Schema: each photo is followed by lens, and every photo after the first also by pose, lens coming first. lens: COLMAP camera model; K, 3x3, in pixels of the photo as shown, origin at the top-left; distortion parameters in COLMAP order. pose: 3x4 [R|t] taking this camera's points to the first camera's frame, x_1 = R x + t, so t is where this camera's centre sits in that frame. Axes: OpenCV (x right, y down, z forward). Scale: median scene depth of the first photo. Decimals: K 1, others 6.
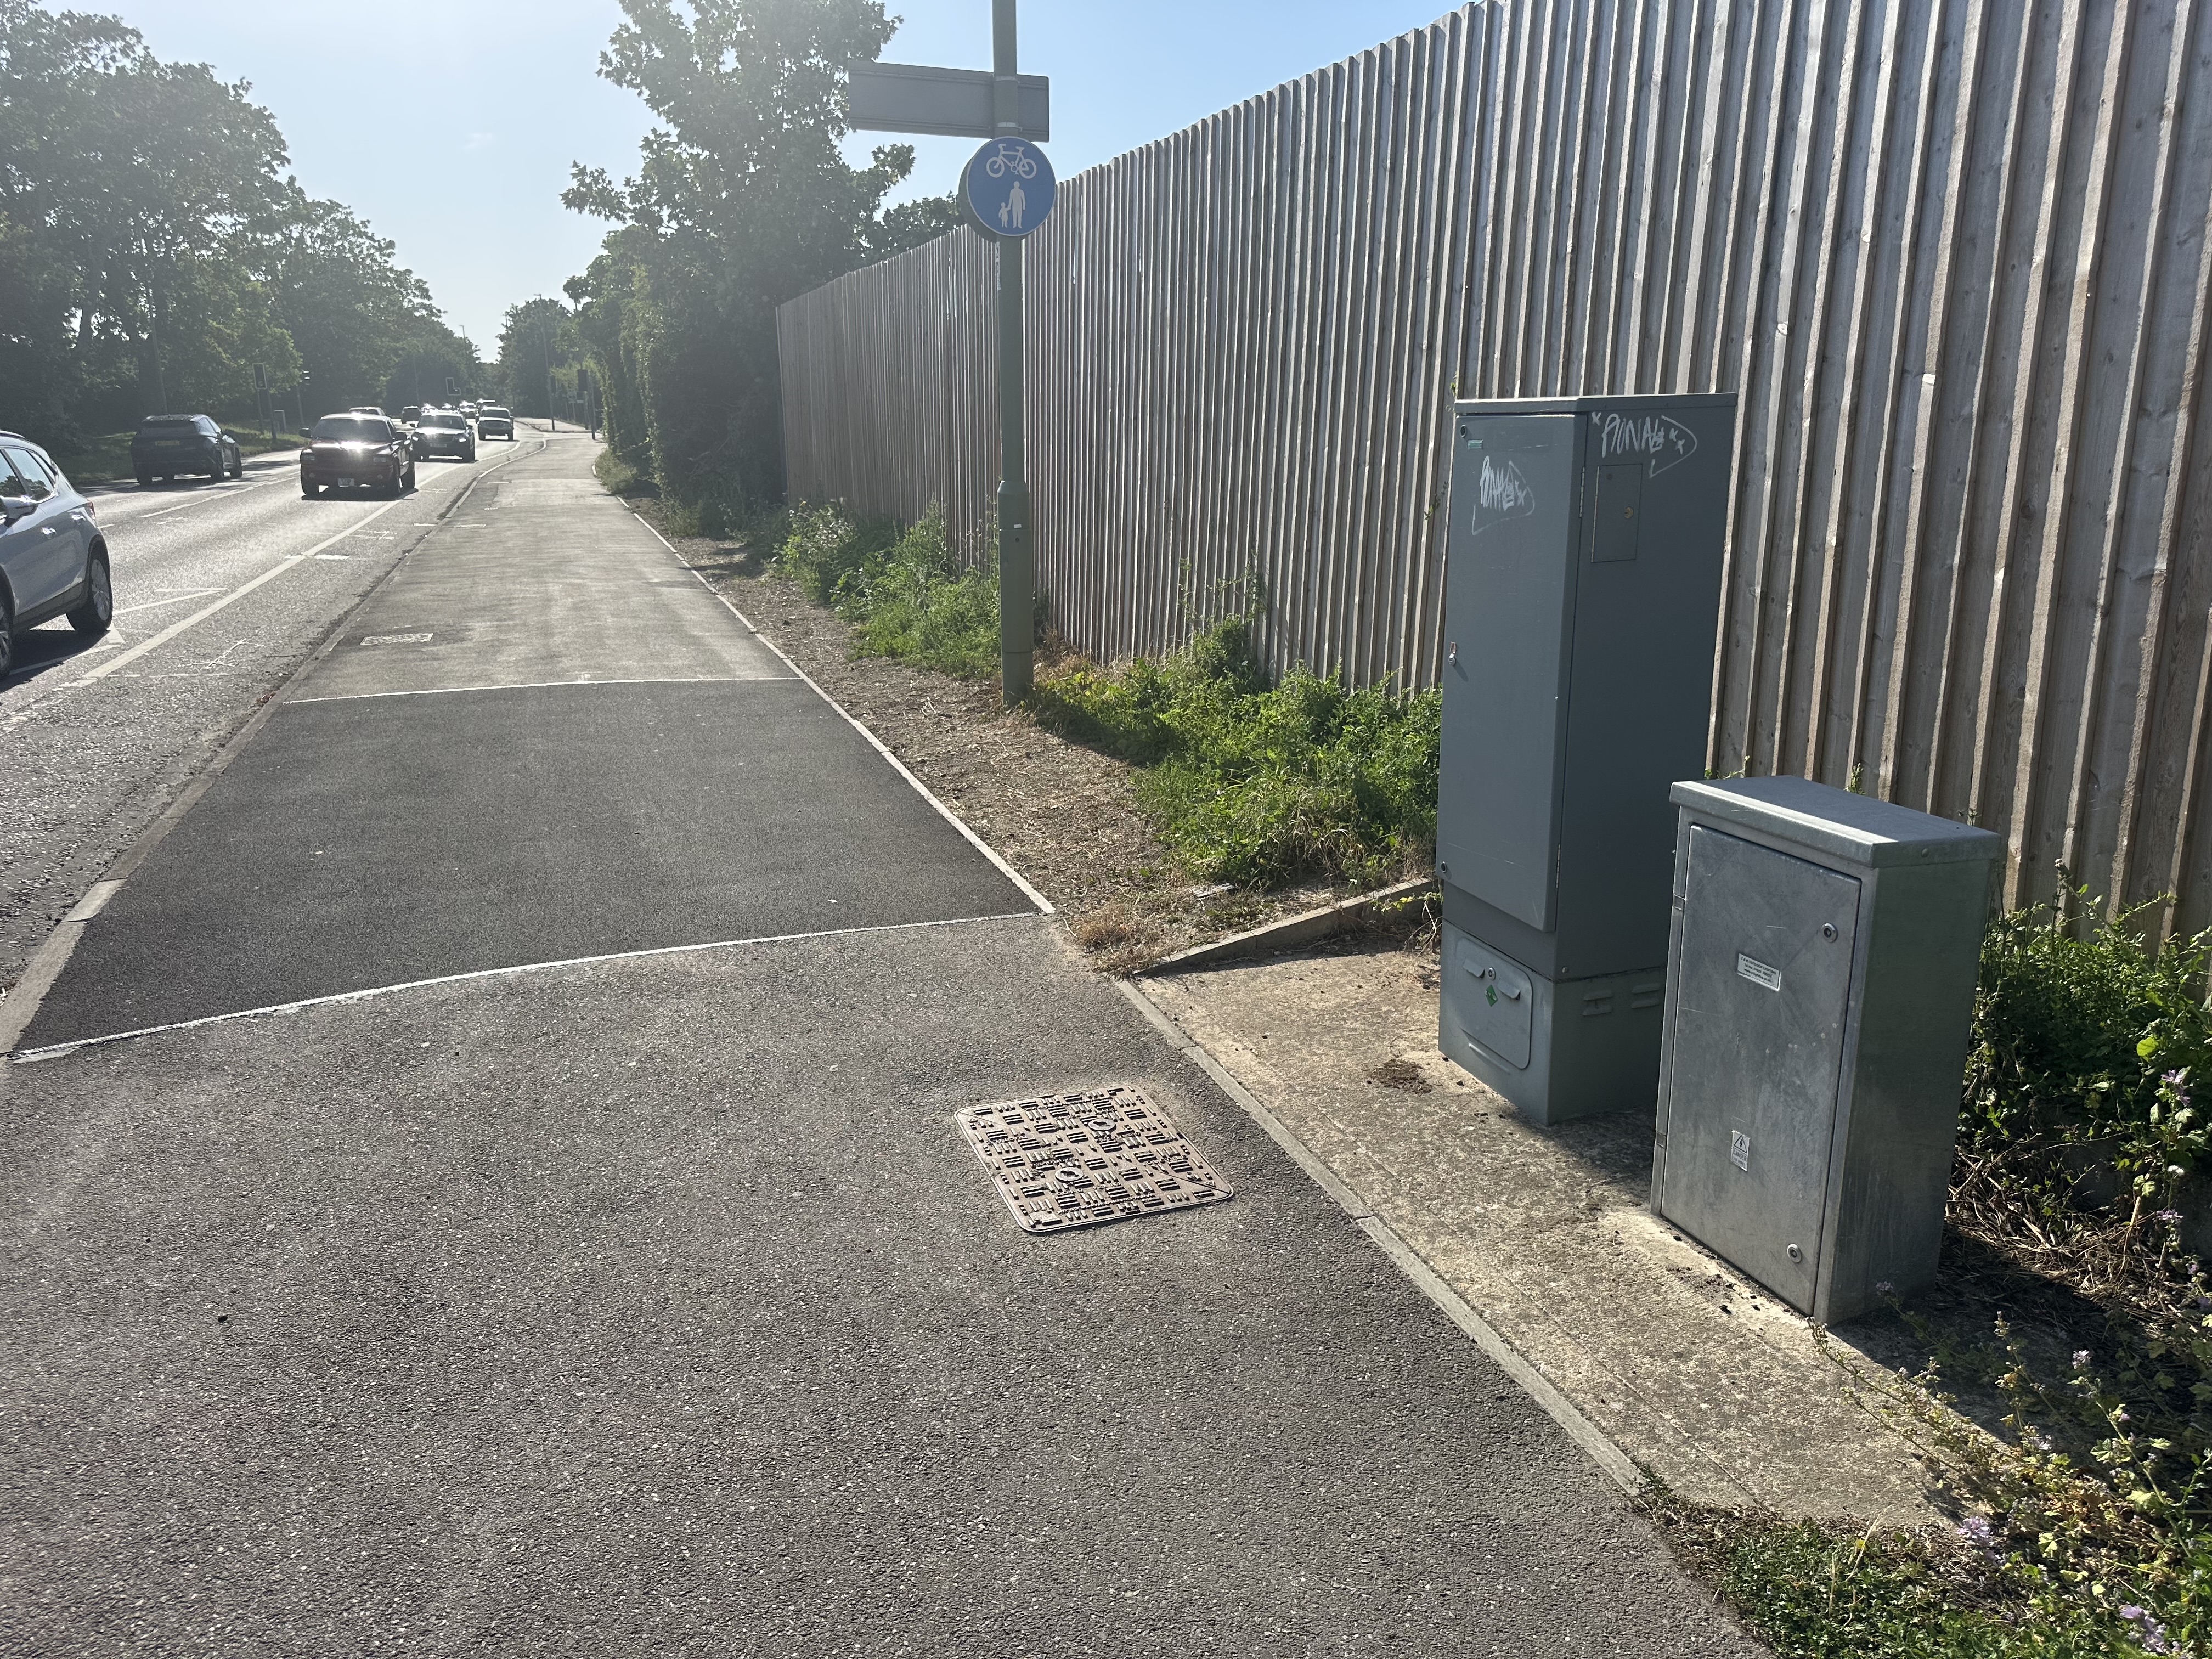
lens RADIAL K [[1515.4, 0, 1106.7], [0, 1515.4, 831.6], [0, 0, 1]] dist [-0.012819, -0.001708]
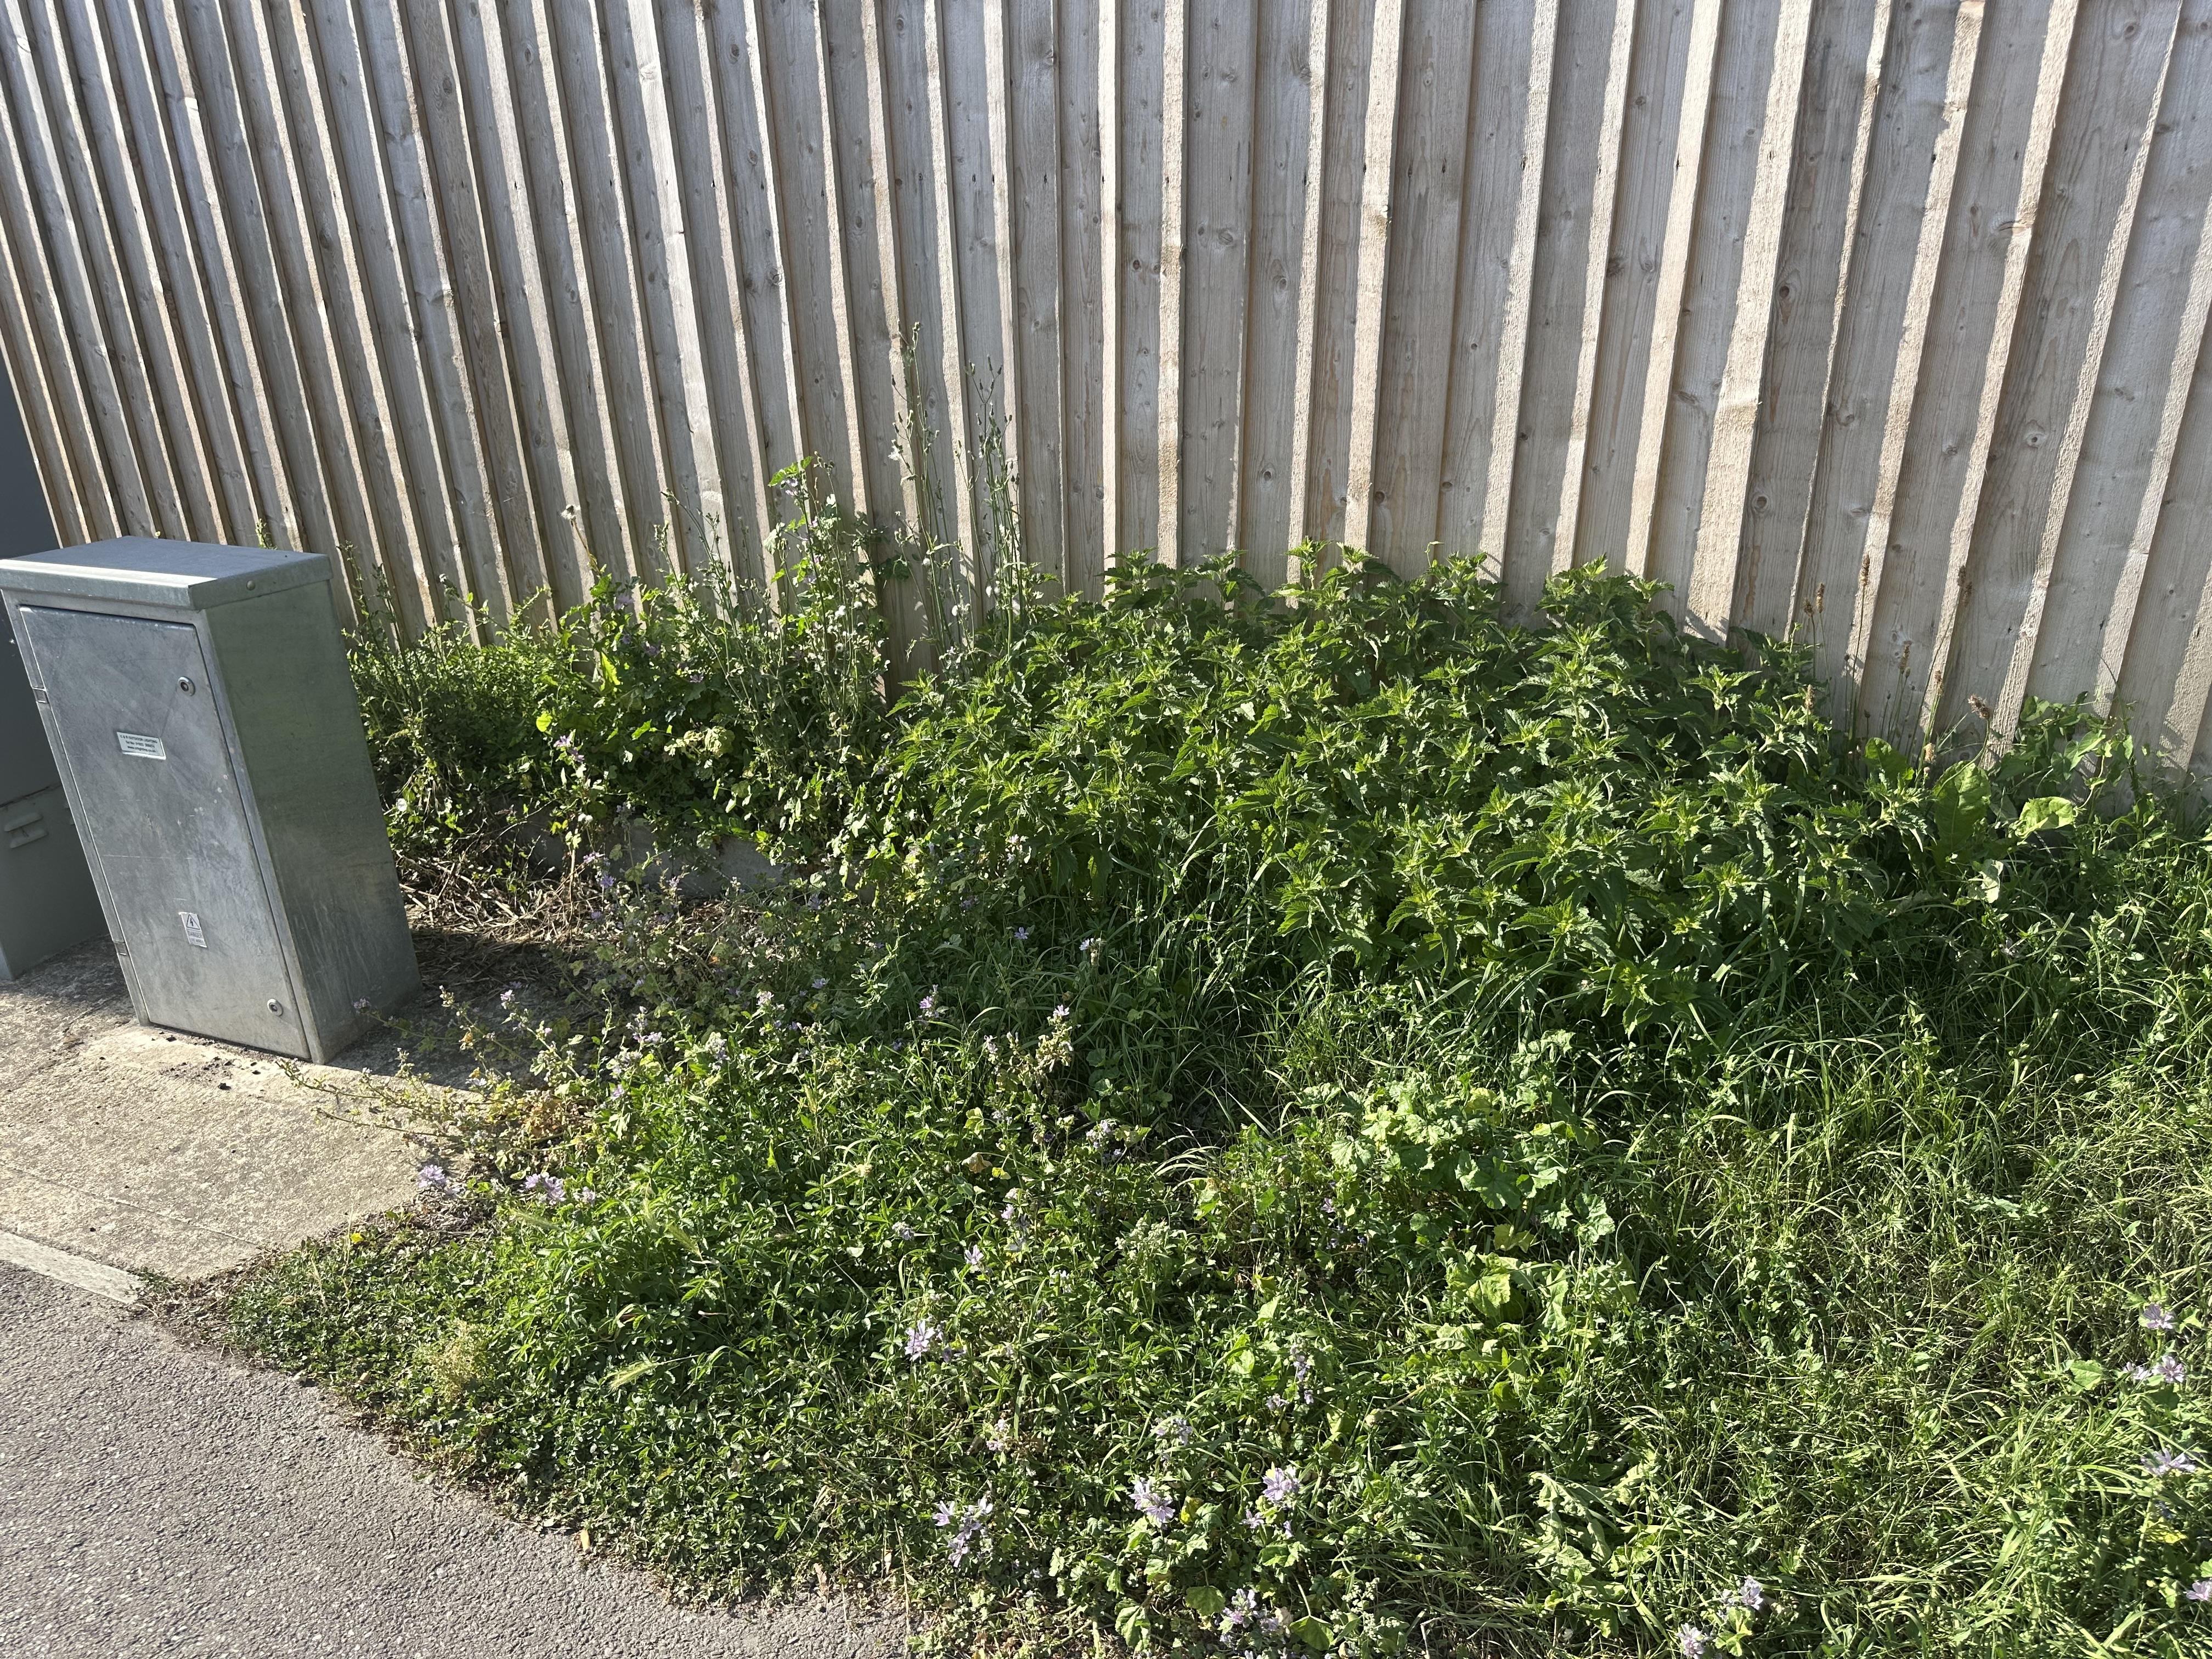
lens RADIAL K [[1515.4, 0, 1110.0], [0, 1515.4, 832.8], [0, 0, 1]] dist [-0.012819, -0.001708]
pose [[0.655755, -0.294490, 0.695170, 0.156520], [0.199593, 0.955649, 0.216559, 0.061836], [-0.728113, -0.003258, 0.685450, -0.092706]]
